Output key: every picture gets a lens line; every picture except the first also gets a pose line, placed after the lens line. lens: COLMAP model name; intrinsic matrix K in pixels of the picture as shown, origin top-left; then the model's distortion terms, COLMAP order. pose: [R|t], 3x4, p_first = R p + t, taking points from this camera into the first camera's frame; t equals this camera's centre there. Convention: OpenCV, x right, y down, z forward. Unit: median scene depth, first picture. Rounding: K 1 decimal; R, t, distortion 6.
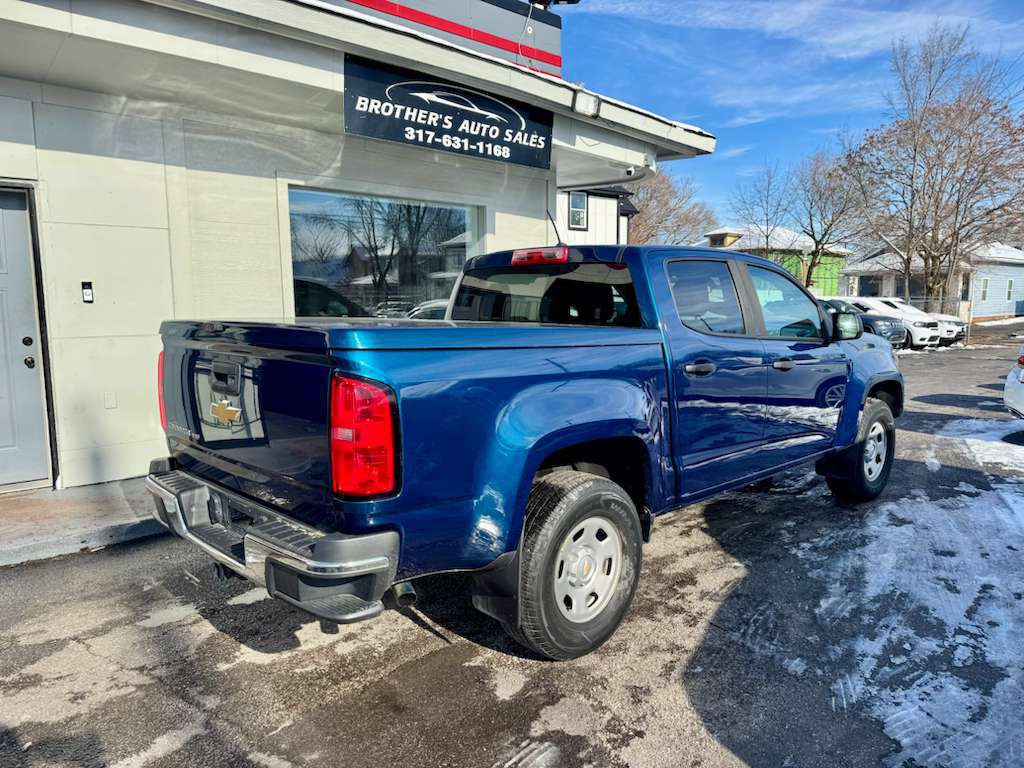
lens RADIAL K [[710.7, 0, 515.8], [0, 710.7, 385.7], [0, 0, 1]] dist [0.044343, -0.044468]
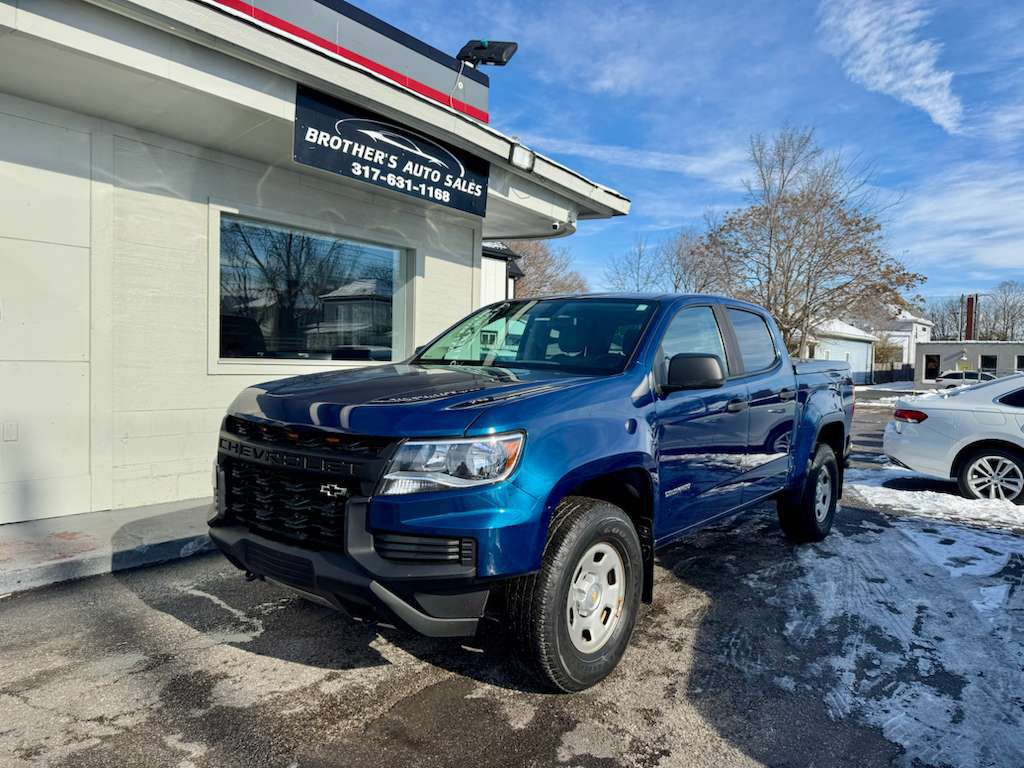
lens RADIAL K [[710.7, 0, 515.8], [0, 710.7, 385.7], [0, 0, 1]] dist [0.044343, -0.044468]
pose [[0.984625, 0.026002, 0.172737, -0.110612], [-0.011456, 0.996343, -0.084674, 0.034363], [-0.174307, 0.081393, 0.981322, 0.011580]]
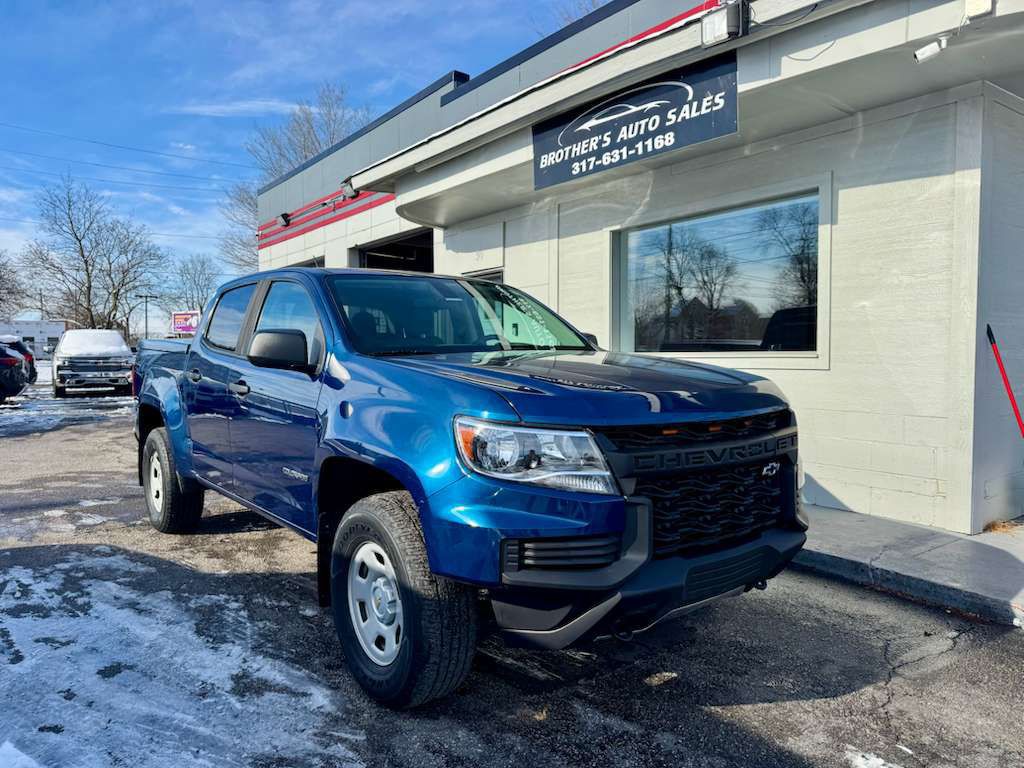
lens RADIAL K [[717.4, 0, 512.0], [0, 717.4, 384.0], [0, 0, 1]] dist [0.022063, -0.021559]
pose [[-0.105745, 0.046851, -0.993289, 1.076117], [-0.110809, 0.992113, 0.058592, -0.108890], [0.988200, 0.116261, -0.099720, 1.234047]]
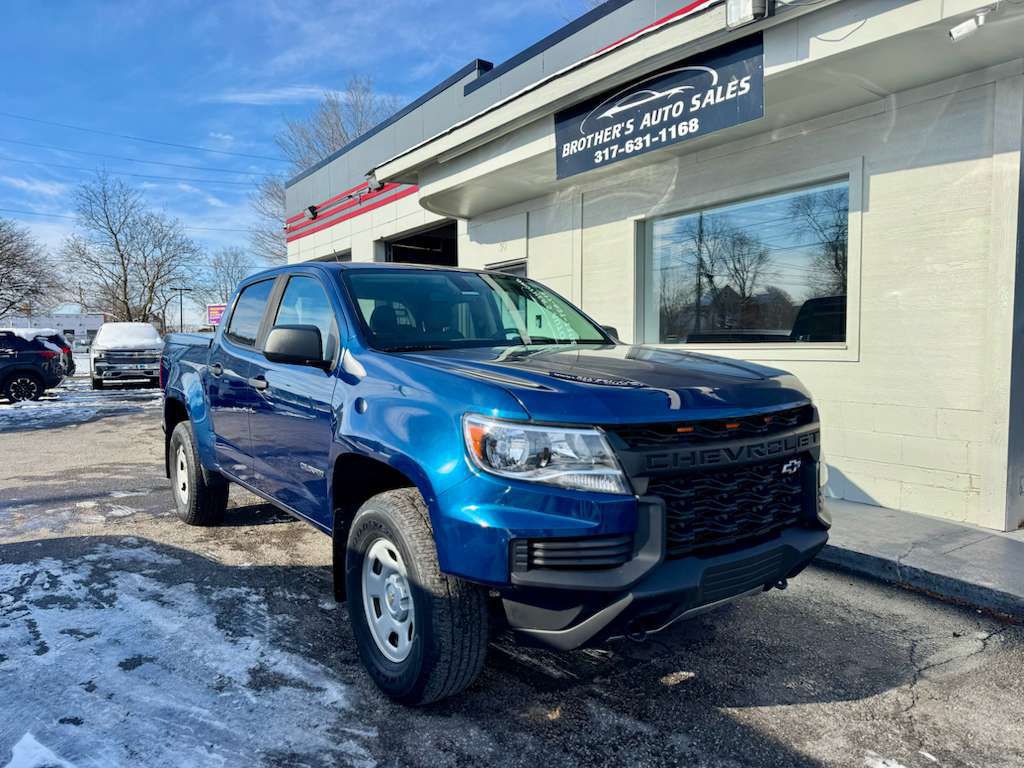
lens RADIAL K [[716.8, 0, 513.5], [0, 716.8, 388.8], [0, 0, 1]] dist [0.021686, -0.019527]
pose [[-0.144195, 0.067600, -0.987238, 1.065260], [-0.105260, 0.990956, 0.083229, -0.114260], [0.983935, 0.115918, -0.135775, 1.245260]]
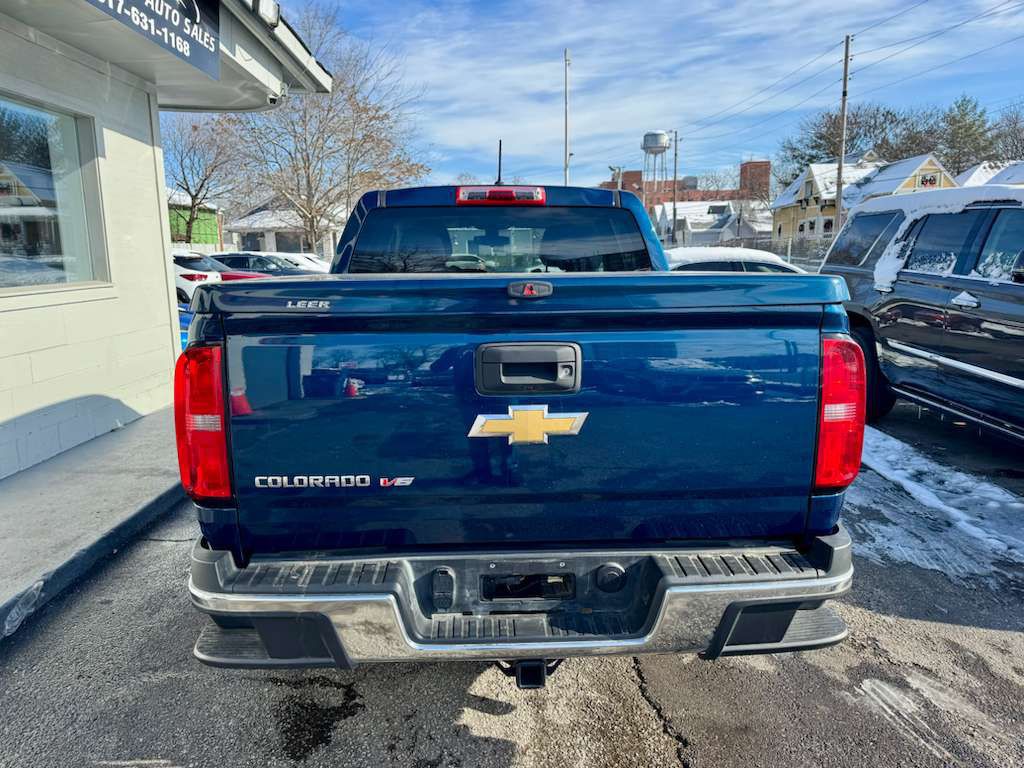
lens RADIAL K [[714.7, 0, 506.8], [0, 714.7, 379.7], [0, 0, 1]] dist [0.032155, -0.034917]
pose [[0.672242, -0.131284, 0.728598, -0.495622], [0.094624, 0.991316, 0.091317, -0.034087], [-0.734259, 0.007556, 0.678827, 0.338668]]
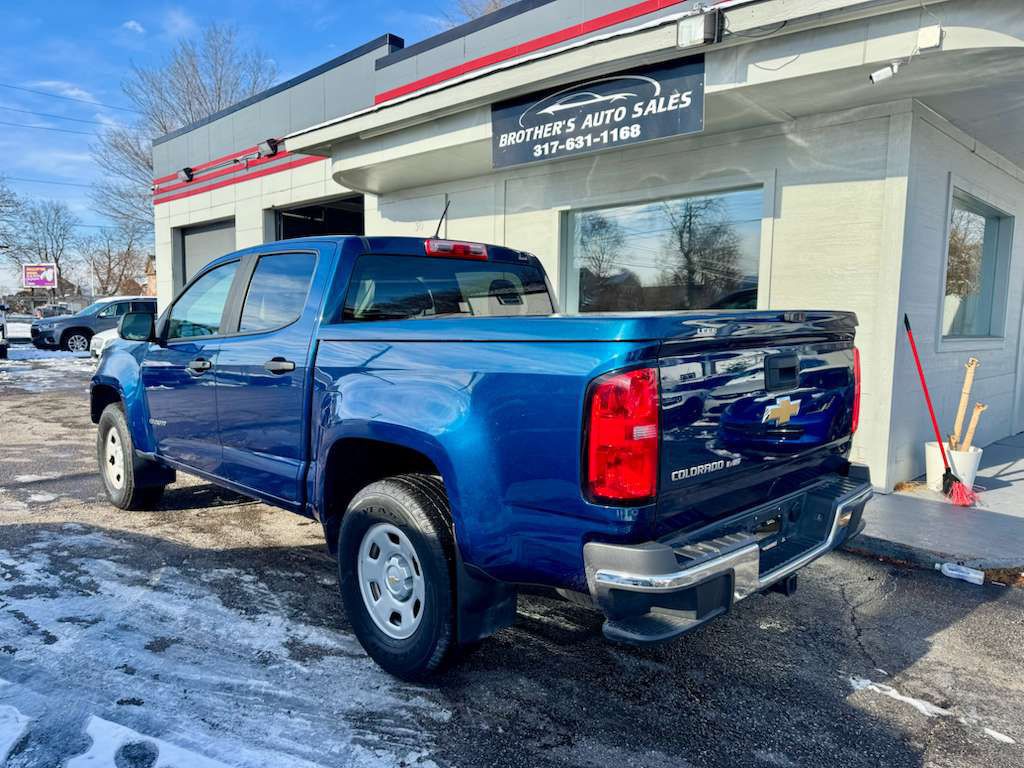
lens RADIAL K [[716.8, 0, 513.5], [0, 716.8, 388.8], [0, 0, 1]] dist [0.021686, -0.019527]
pose [[0.051373, 0.103193, -0.993334, 1.131860], [-0.129913, 0.986886, 0.095804, -0.114886], [0.990194, 0.124125, 0.064105, 1.104765]]
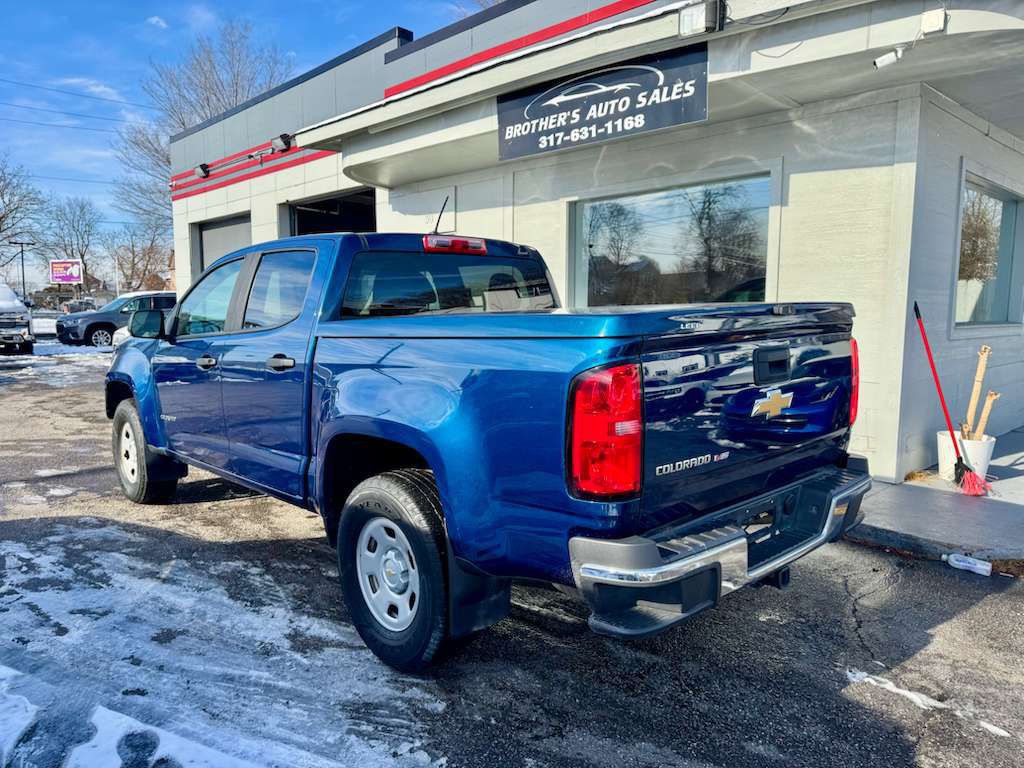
lens RADIAL K [[717.4, 0, 512.0], [0, 717.4, 384.0], [0, 0, 1]] dist [0.022063, -0.021559]
pose [[0.022937, 0.110697, -0.993589, 1.137342], [-0.117562, 0.987254, 0.107278, -0.122399], [0.992801, 0.114348, 0.035658, 1.125364]]
